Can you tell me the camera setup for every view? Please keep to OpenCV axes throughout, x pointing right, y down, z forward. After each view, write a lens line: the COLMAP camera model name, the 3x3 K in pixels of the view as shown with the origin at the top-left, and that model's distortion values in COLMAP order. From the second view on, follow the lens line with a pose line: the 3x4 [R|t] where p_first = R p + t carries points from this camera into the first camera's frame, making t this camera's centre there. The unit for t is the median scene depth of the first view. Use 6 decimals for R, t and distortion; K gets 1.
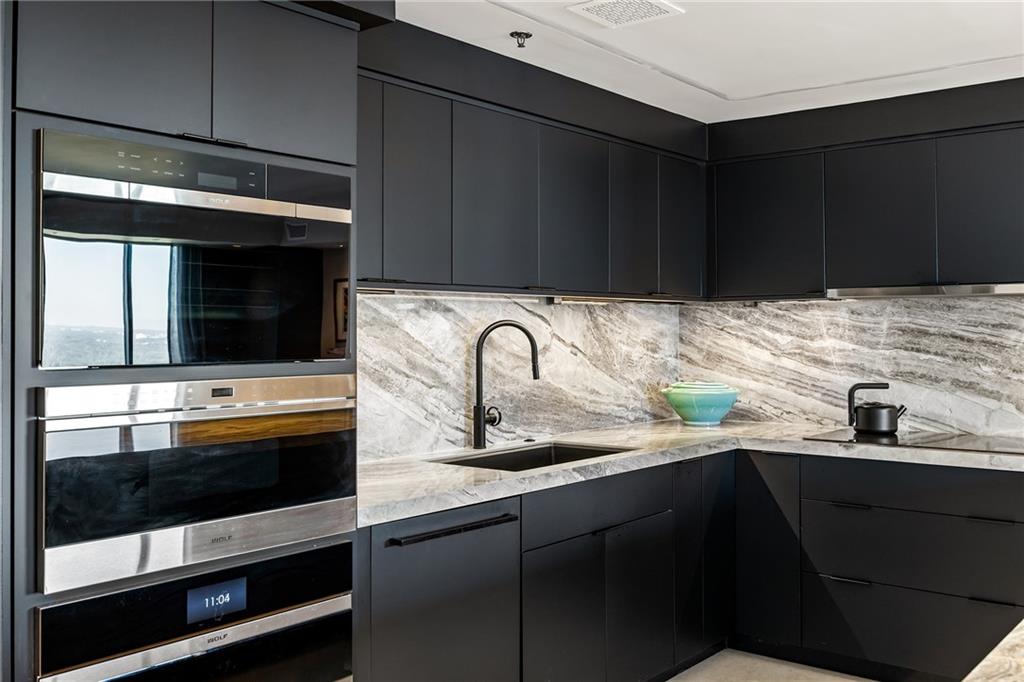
lens RADIAL K [[1001.6, 0, 513.3], [0, 1001.6, 337.0], [0, 0, 1]] dist [-0.008952, 0.000000]
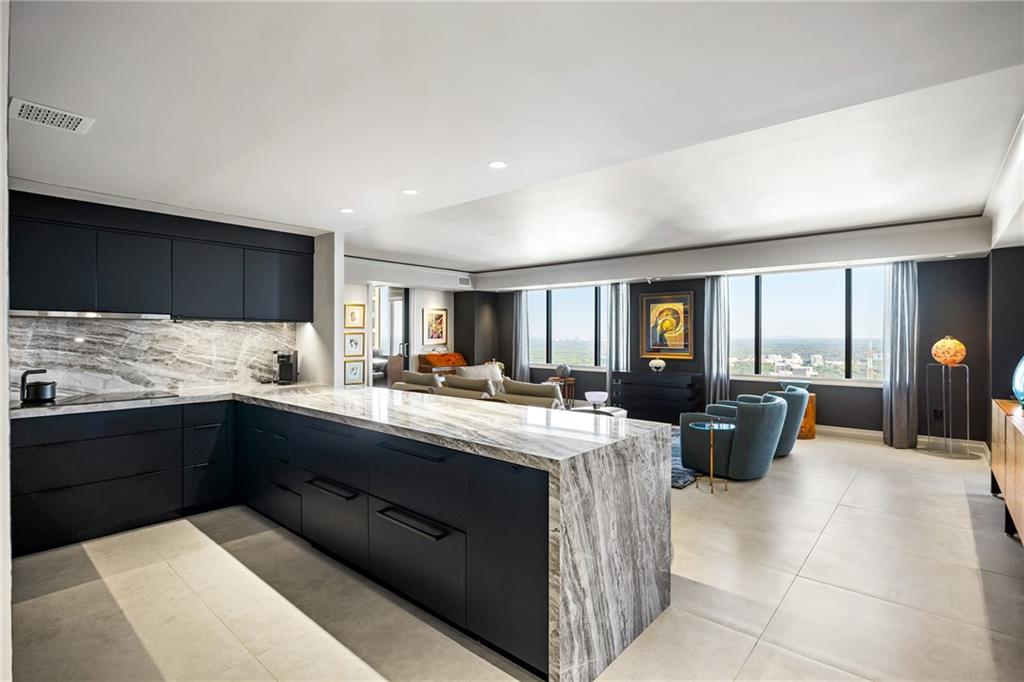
lens RADIAL K [[490.2, 0, 512.9], [0, 490.2, 336.5], [0, 0, 1]] dist [-0.000144, 0.000042]
pose [[0.051232, 0.001114, 0.998686, -0.389250], [0.004231, 0.999990, -0.001332, -0.003446], [-0.998678, 0.004294, 0.051227, 0.193864]]
